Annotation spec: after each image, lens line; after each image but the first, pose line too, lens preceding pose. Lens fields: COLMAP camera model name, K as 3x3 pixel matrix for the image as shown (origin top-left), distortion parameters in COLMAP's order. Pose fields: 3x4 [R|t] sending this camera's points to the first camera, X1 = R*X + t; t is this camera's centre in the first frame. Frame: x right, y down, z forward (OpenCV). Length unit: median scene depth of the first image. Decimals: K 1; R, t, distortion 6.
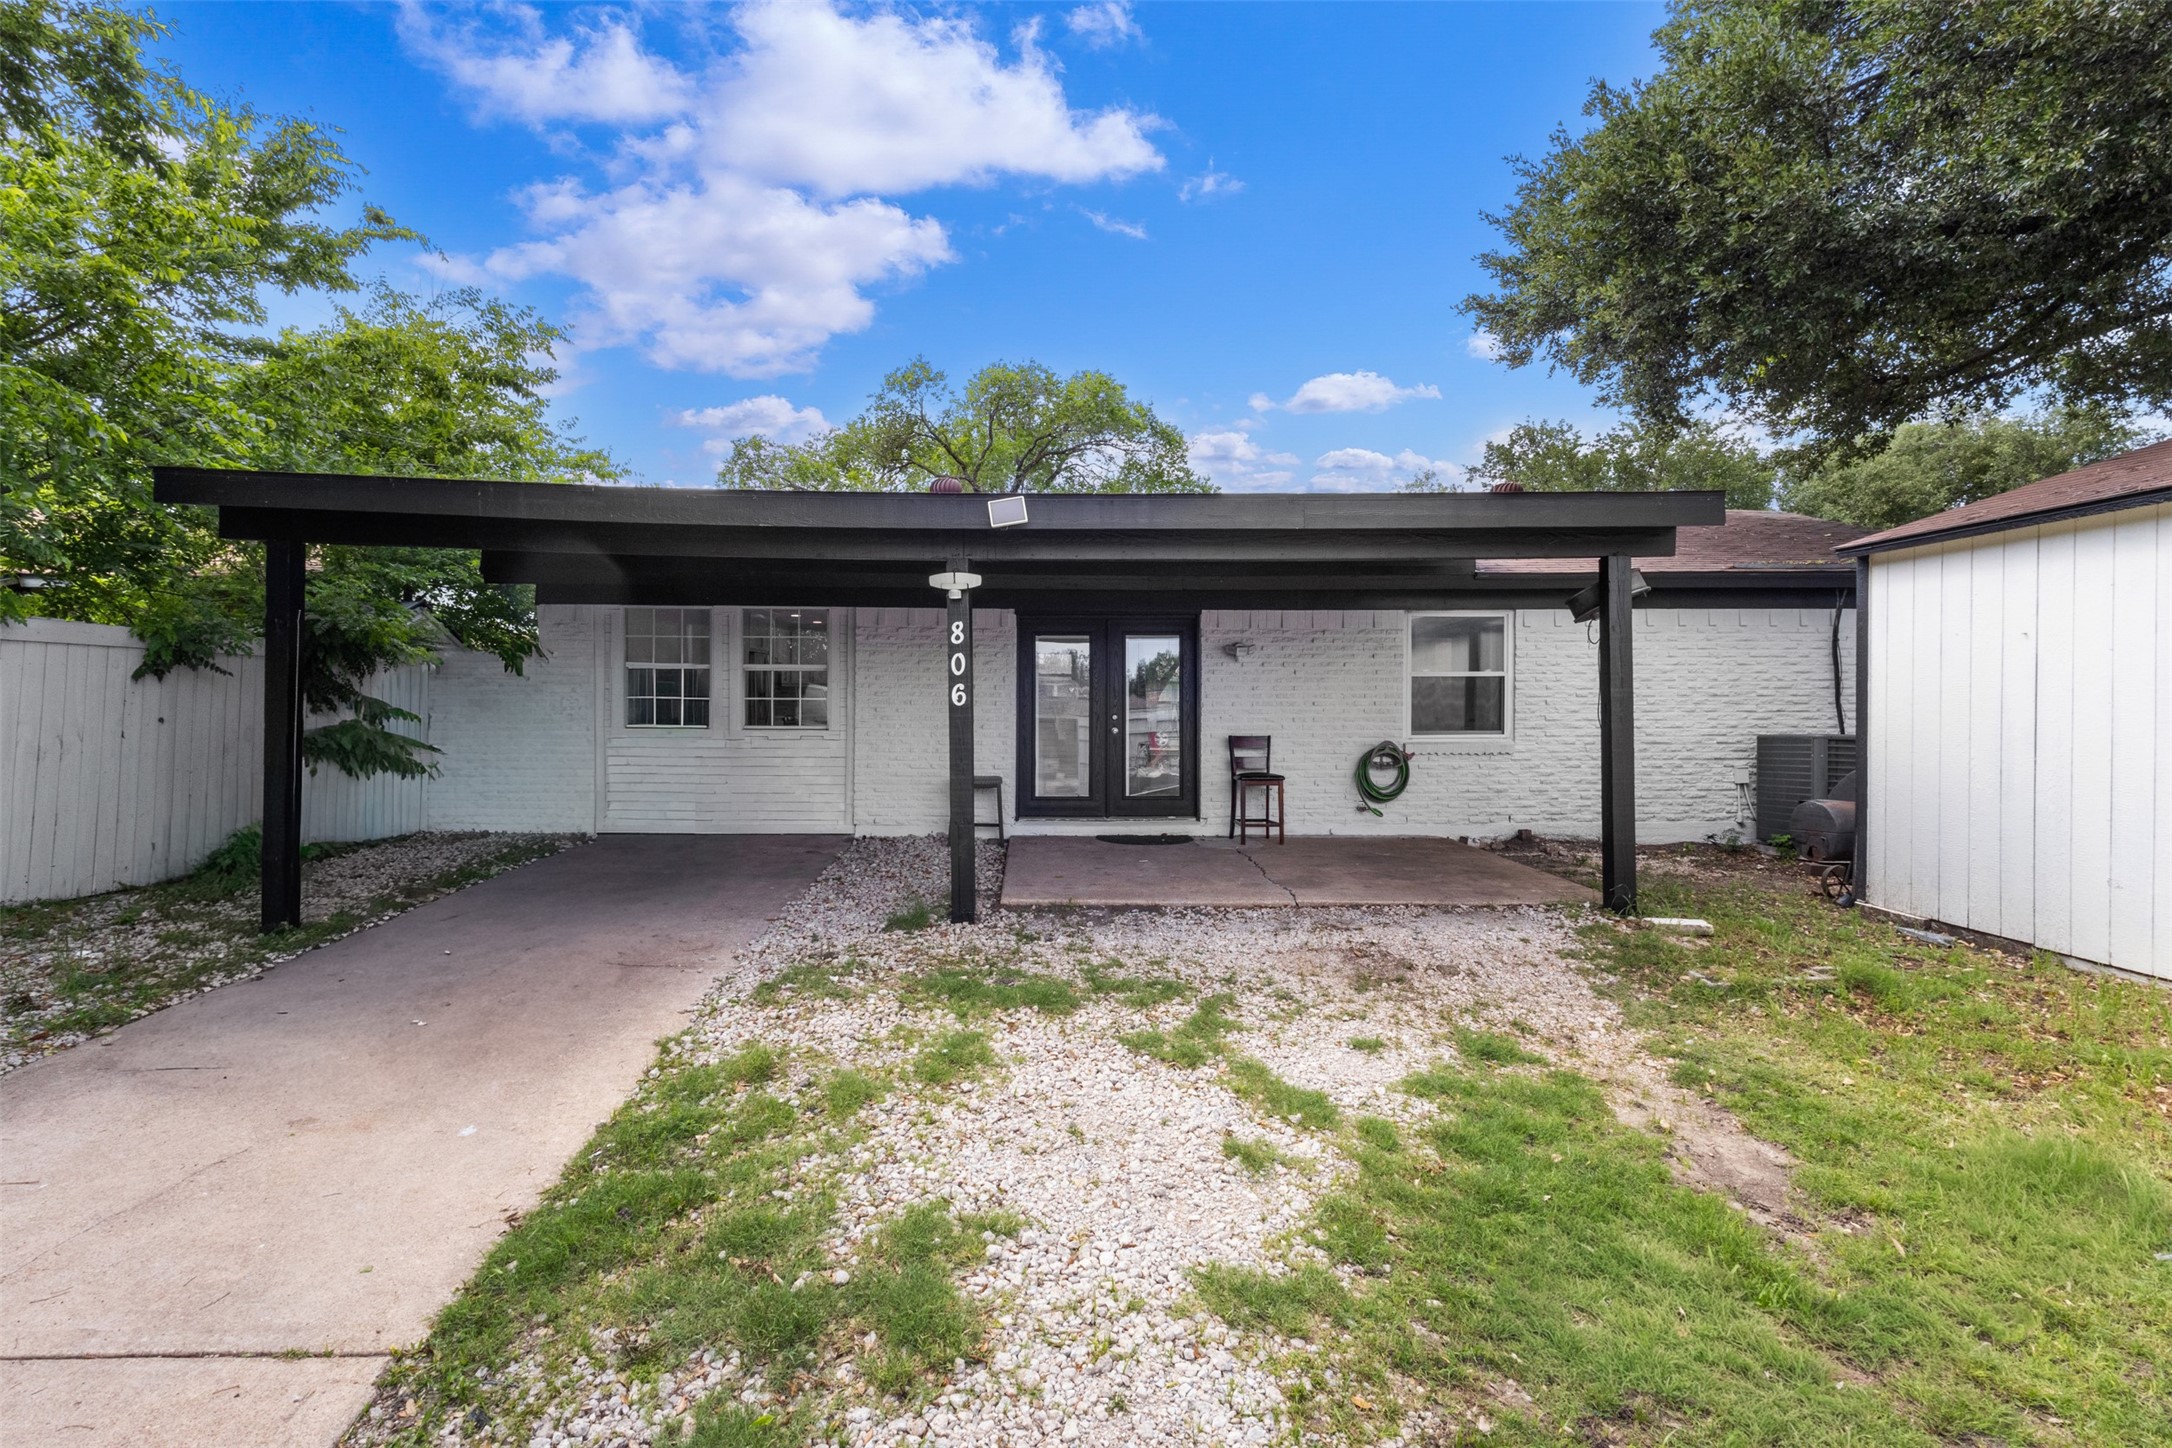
lens RADIAL K [[998.7, 0, 1083.1], [0, 998.7, 732.1], [0, 0, 1]] dist [0.002474, 0.000073]
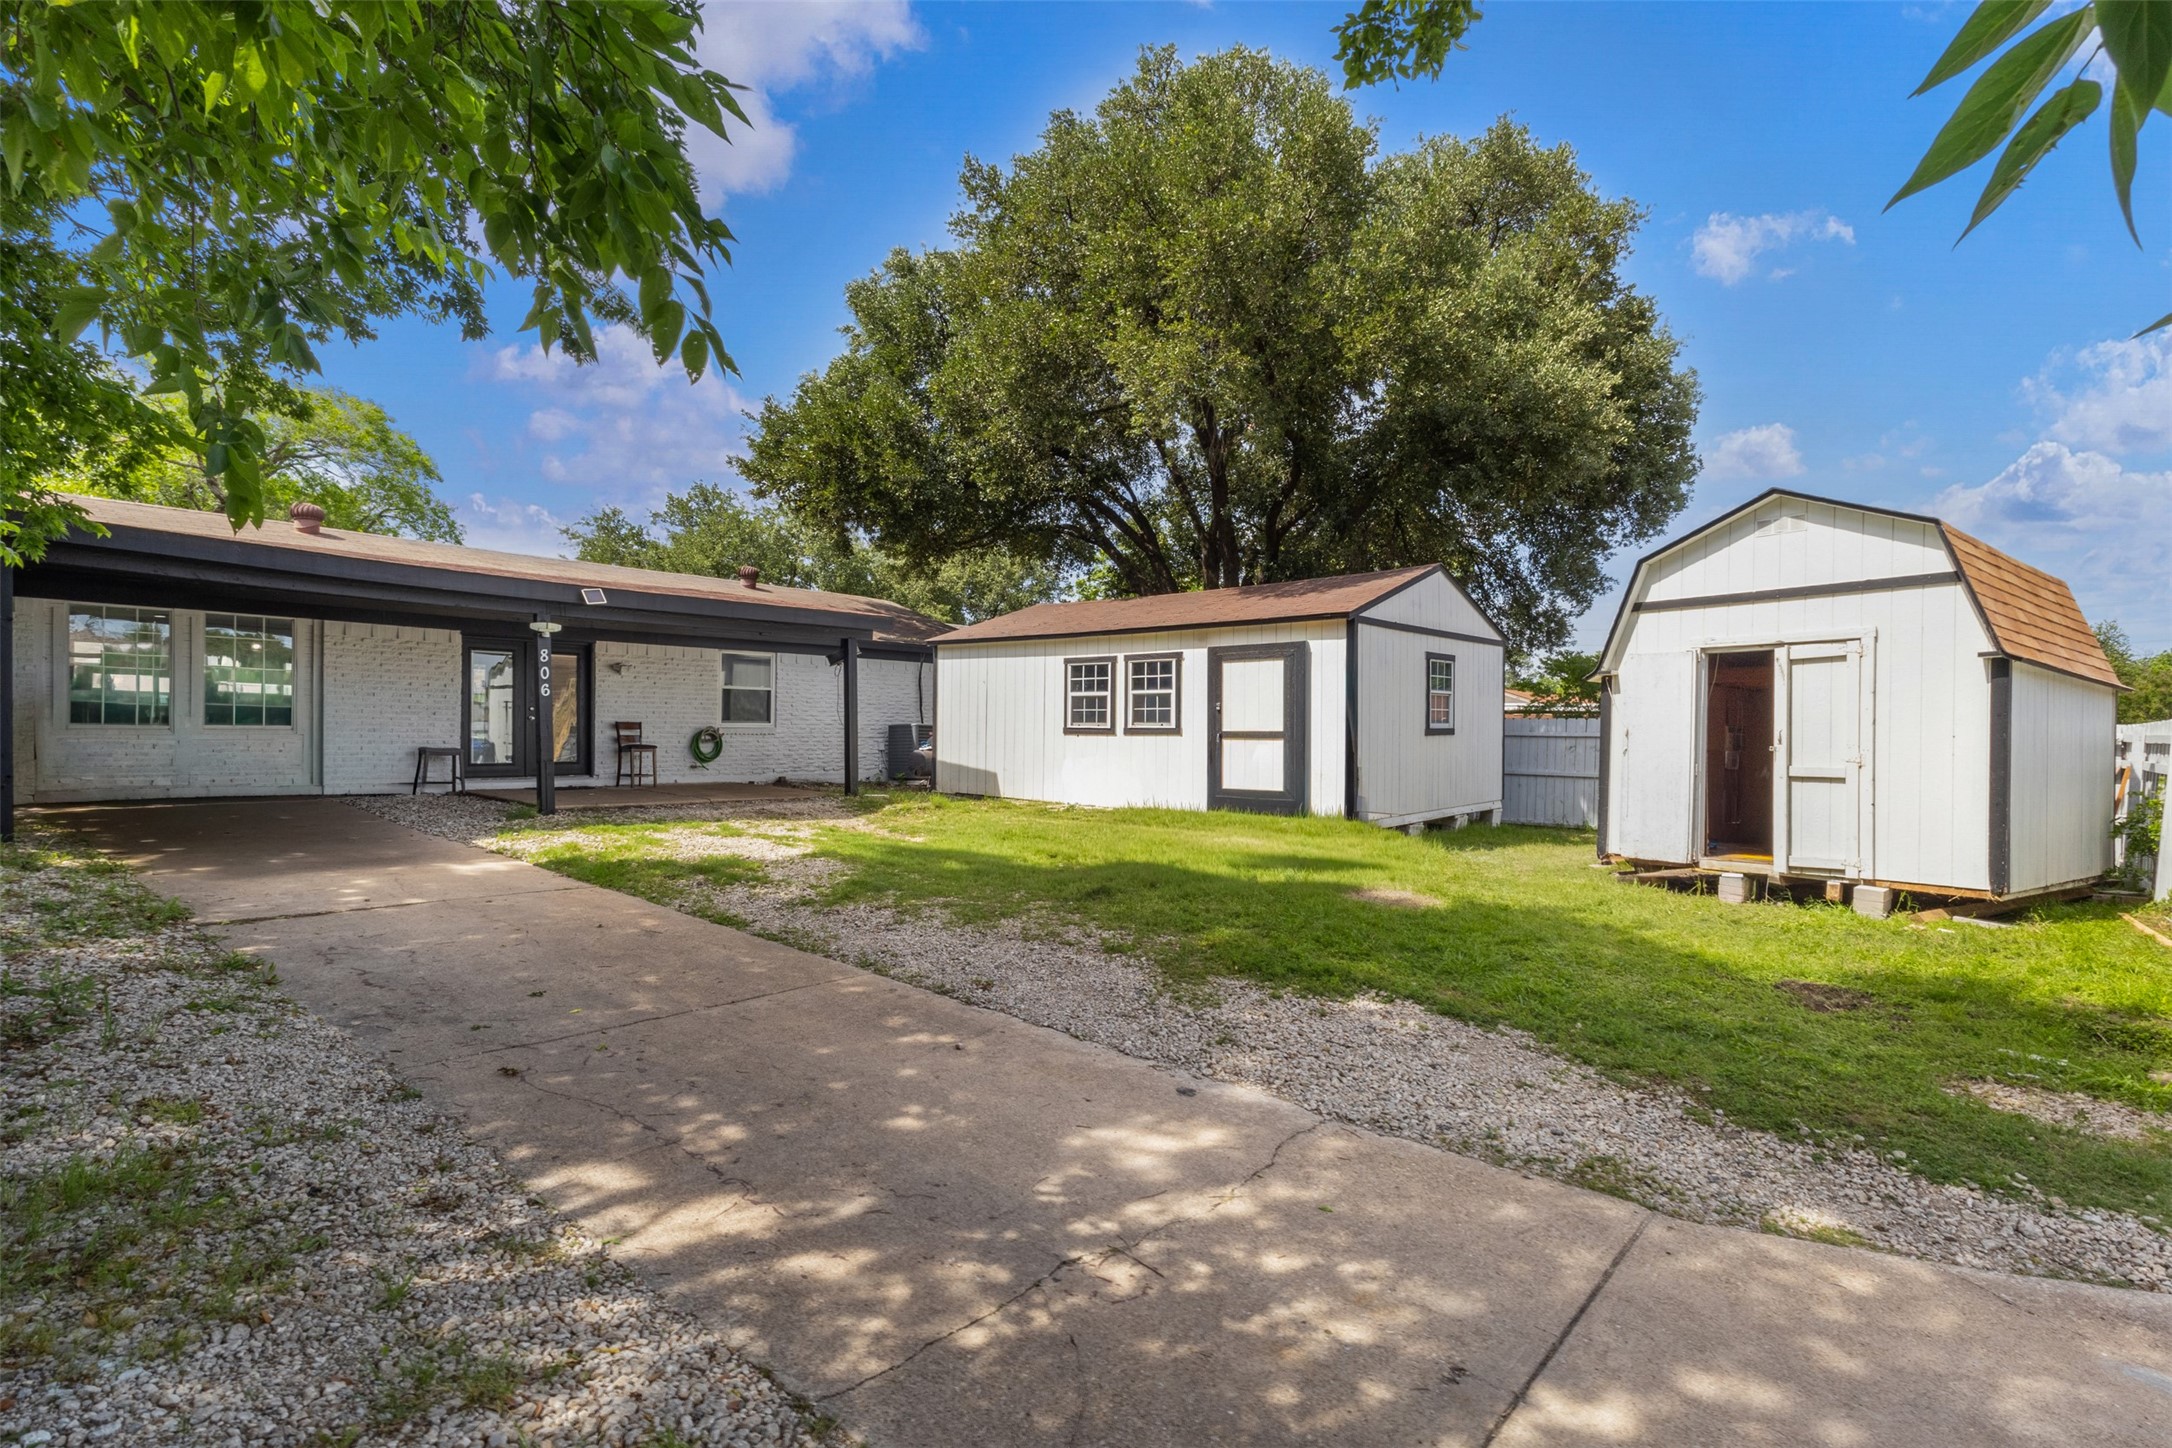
lens RADIAL K [[998.7, 0, 1083.1], [0, 998.7, 732.1], [0, 0, 1]] dist [0.002474, 0.000073]
pose [[0.678986, 0.001956, 0.734148, -0.507344], [0.011626, 0.999842, -0.013417, 0.049315], [-0.734059, 0.017645, 0.678857, -0.612727]]
